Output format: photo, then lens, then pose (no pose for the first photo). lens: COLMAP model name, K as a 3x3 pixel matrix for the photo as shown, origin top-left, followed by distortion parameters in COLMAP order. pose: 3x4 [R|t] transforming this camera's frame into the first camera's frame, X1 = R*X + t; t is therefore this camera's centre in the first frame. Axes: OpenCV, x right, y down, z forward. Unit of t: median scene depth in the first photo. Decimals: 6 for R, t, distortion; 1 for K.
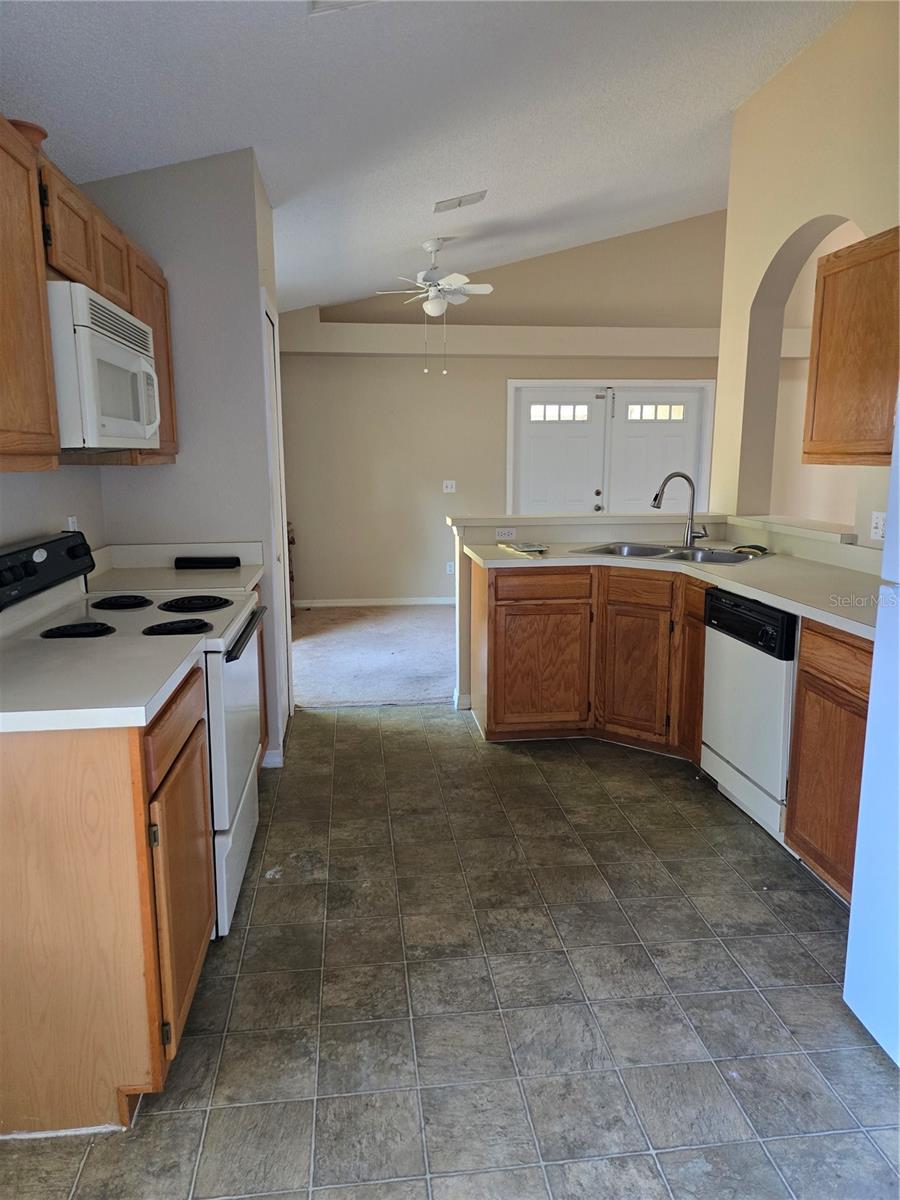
lens RADIAL K [[796.1, 0, 446.5], [0, 796.1, 595.5], [0, 0, 1]] dist [0.053314, -0.044044]
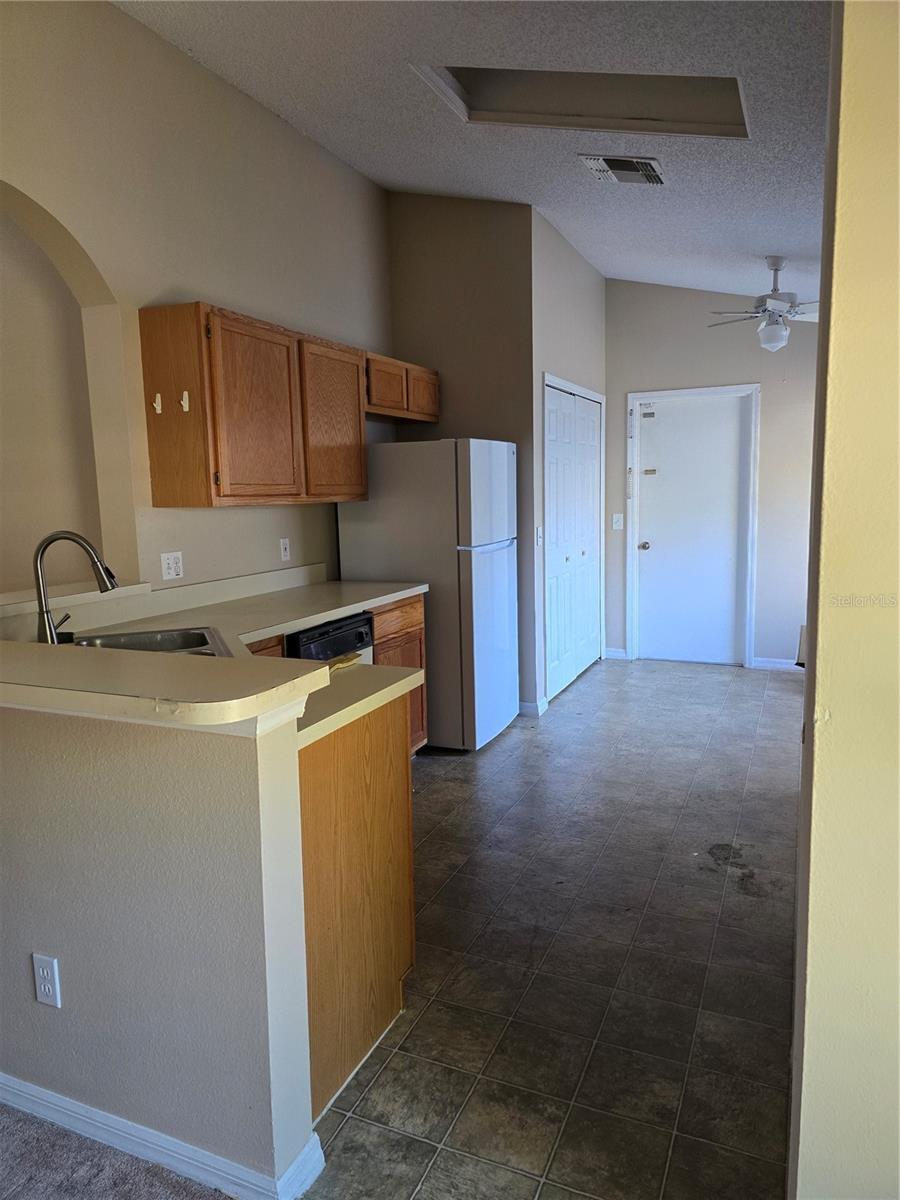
lens RADIAL K [[796.1, 0, 449.2], [0, 796.1, 595.0], [0, 0, 1]] dist [0.053314, -0.044044]
pose [[-0.858557, -0.046097, 0.510641, -0.426177], [0.115065, 0.953222, 0.279512, -0.413707], [-0.499640, 0.298734, -0.813092, 2.307301]]
